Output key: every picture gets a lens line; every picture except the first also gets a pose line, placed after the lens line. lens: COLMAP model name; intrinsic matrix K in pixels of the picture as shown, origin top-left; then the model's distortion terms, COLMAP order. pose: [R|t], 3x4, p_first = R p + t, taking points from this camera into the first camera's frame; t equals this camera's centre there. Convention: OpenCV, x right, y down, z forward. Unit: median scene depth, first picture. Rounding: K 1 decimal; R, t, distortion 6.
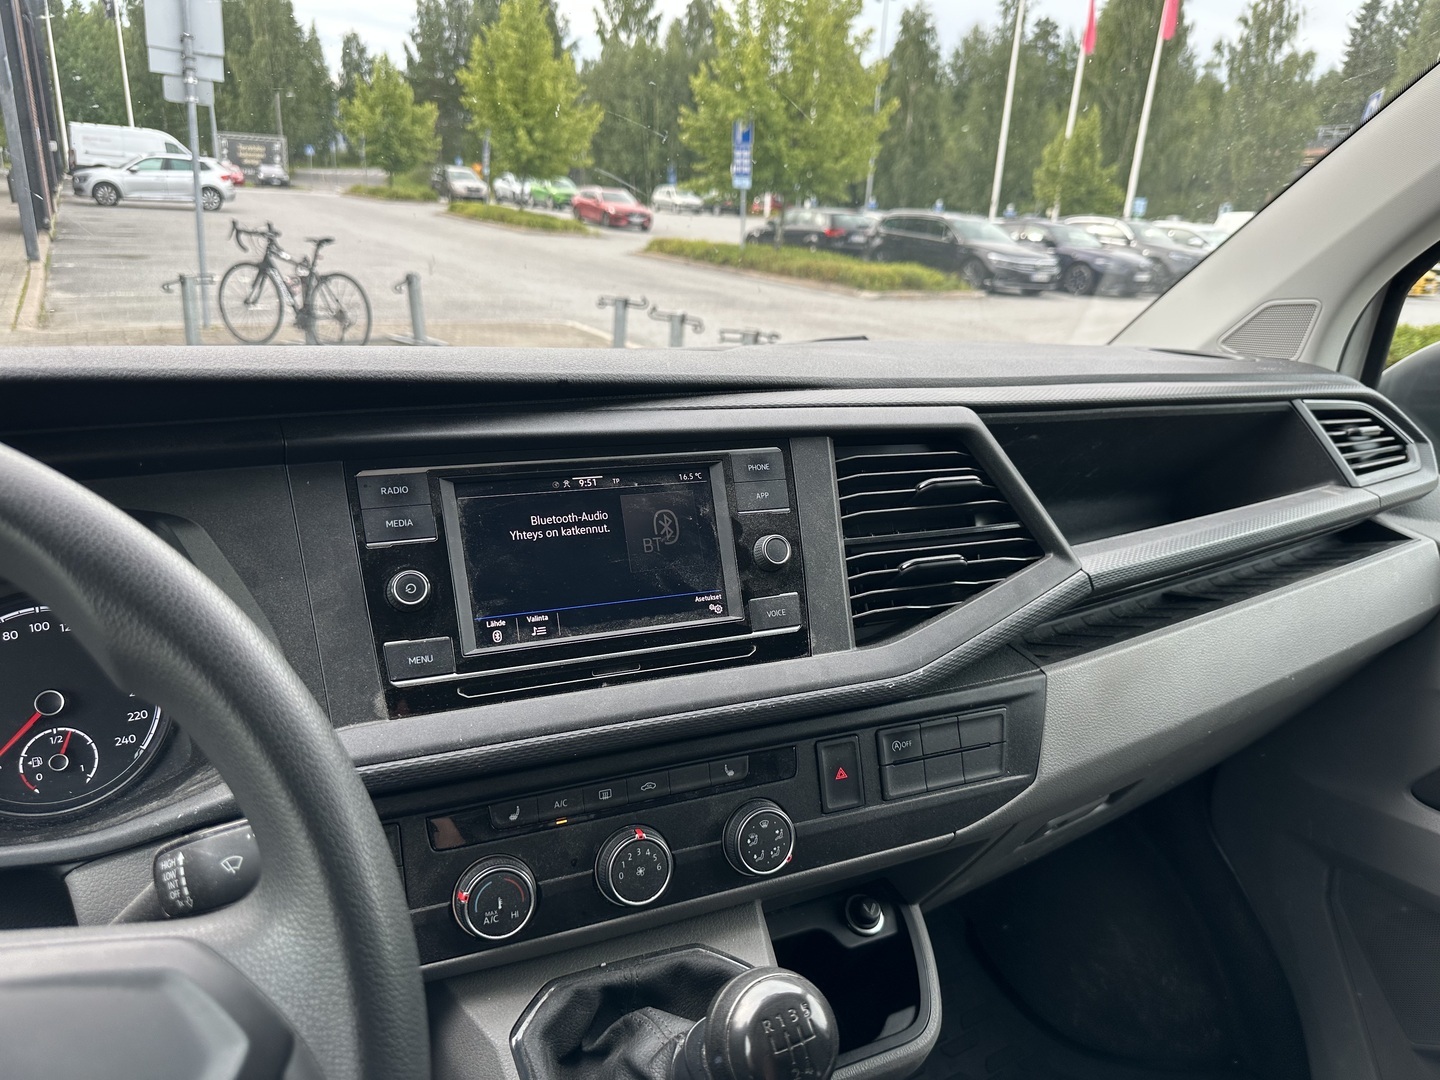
lens RADIAL K [[985.3, 0, 724.0], [0, 985.3, 532.2], [0, 0, 1]] dist [-0.008083, -0.010837]
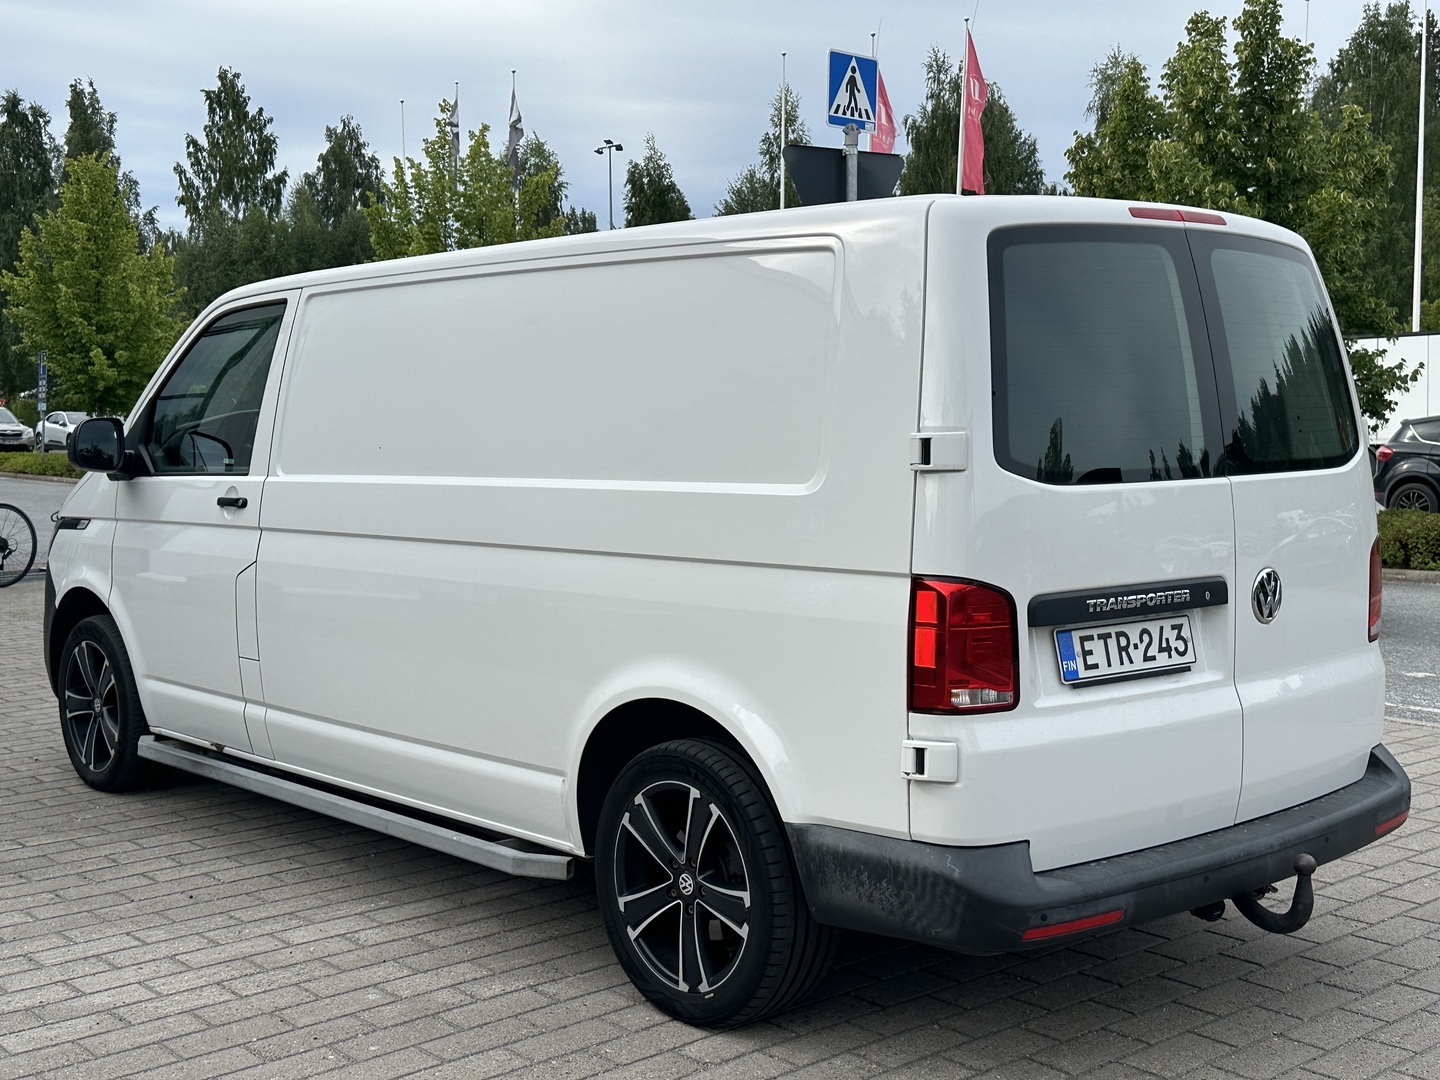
lens RADIAL K [[1762.7, 0, 730.9], [0, 1762.7, 538.9], [0, 0, 1]] dist [0.081567, 0.000000]
pose [[0.981344, -0.069100, 0.179411, 0.008081], [0.113391, 0.961619, -0.249863, 0.274613], [-0.155259, 0.265546, 0.951515, -0.738564]]
